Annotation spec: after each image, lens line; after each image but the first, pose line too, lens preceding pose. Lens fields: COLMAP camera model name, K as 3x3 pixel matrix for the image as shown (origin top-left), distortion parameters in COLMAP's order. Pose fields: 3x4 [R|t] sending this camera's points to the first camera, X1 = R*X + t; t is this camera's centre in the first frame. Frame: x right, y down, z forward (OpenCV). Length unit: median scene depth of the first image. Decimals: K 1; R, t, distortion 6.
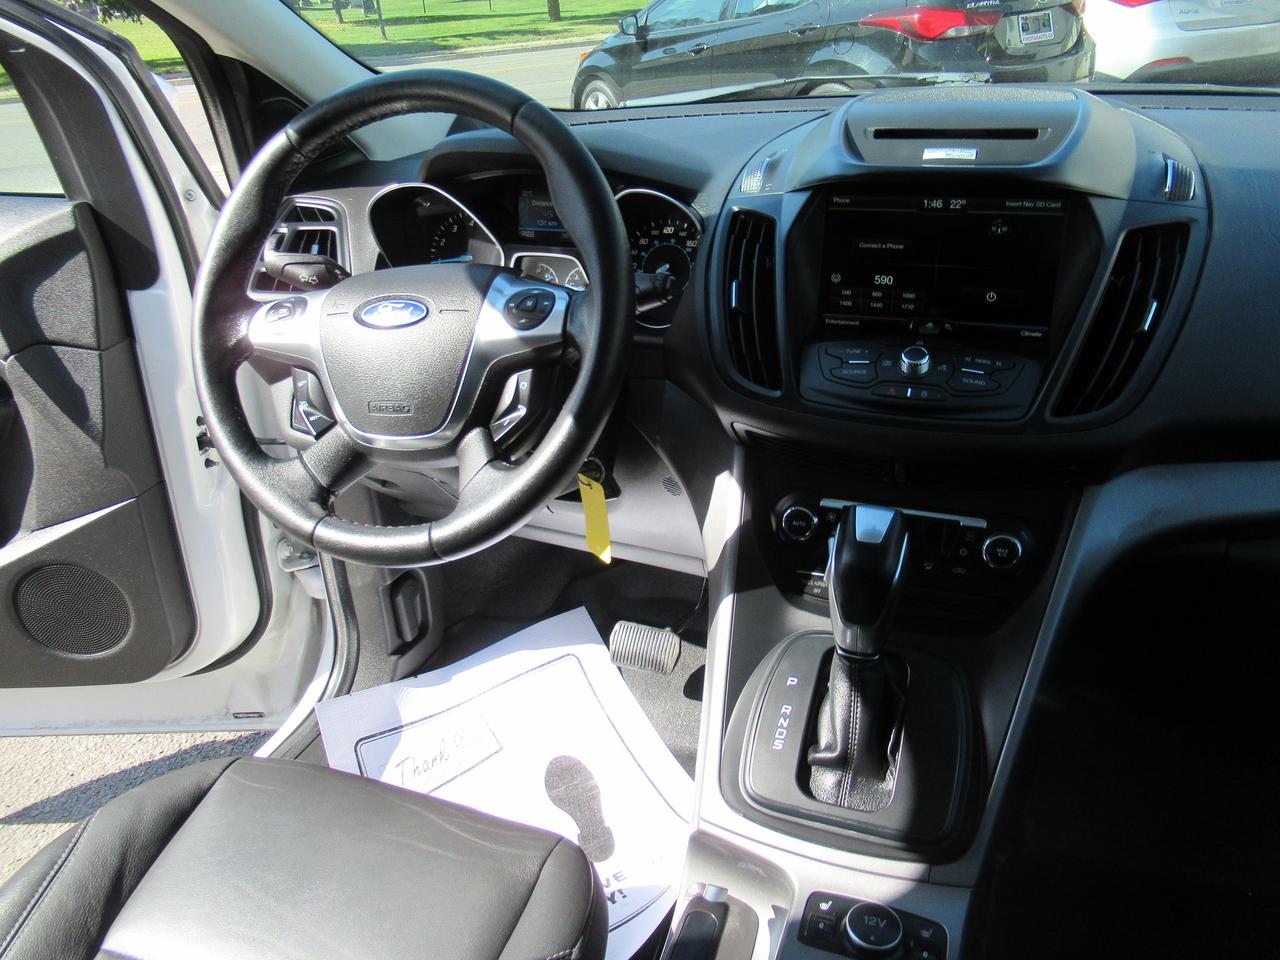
lens RADIAL K [[933.6, 0, 640.0], [0, 933.6, 480.0], [0, 0, 1]] dist [0.009781, 0.005616]
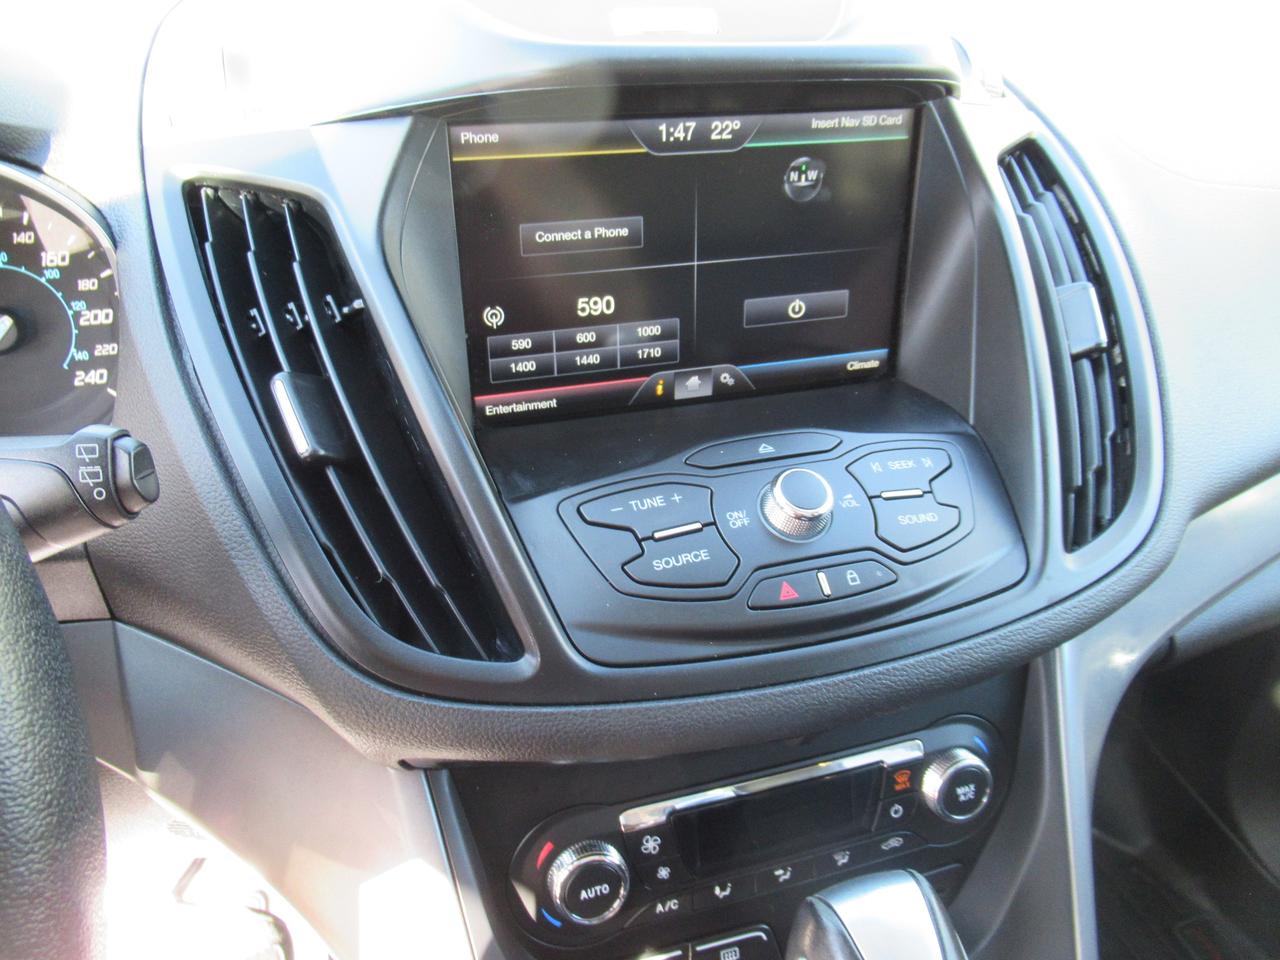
lens RADIAL K [[933.6, 0, 640.0], [0, 933.6, 480.0], [0, 0, 1]] dist [0.009781, 0.005616]
pose [[0.776617, -0.275113, 0.566727, -0.008373], [0.227949, 0.961367, 0.154316, -0.198672], [-0.587287, 0.009340, 0.809325, 0.617484]]
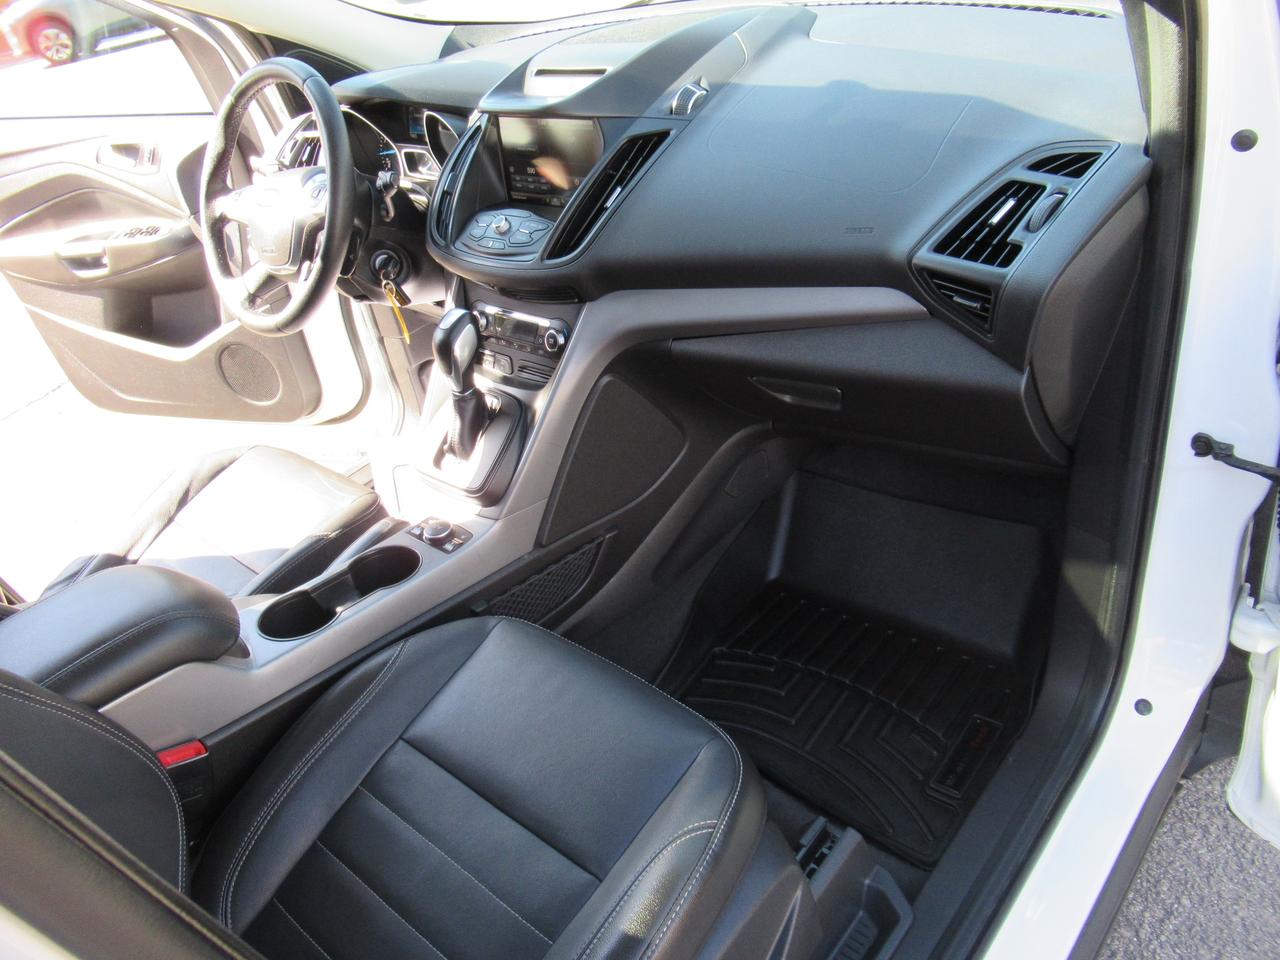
lens RADIAL K [[933.6, 0, 640.0], [0, 933.6, 480.0], [0, 0, 1]] dist [0.009781, 0.005616]
pose [[0.935544, 0.089787, -0.341607, 1.038228], [-0.031056, 0.984315, 0.173664, 0.024824], [0.351842, -0.151862, 0.923659, -0.500973]]
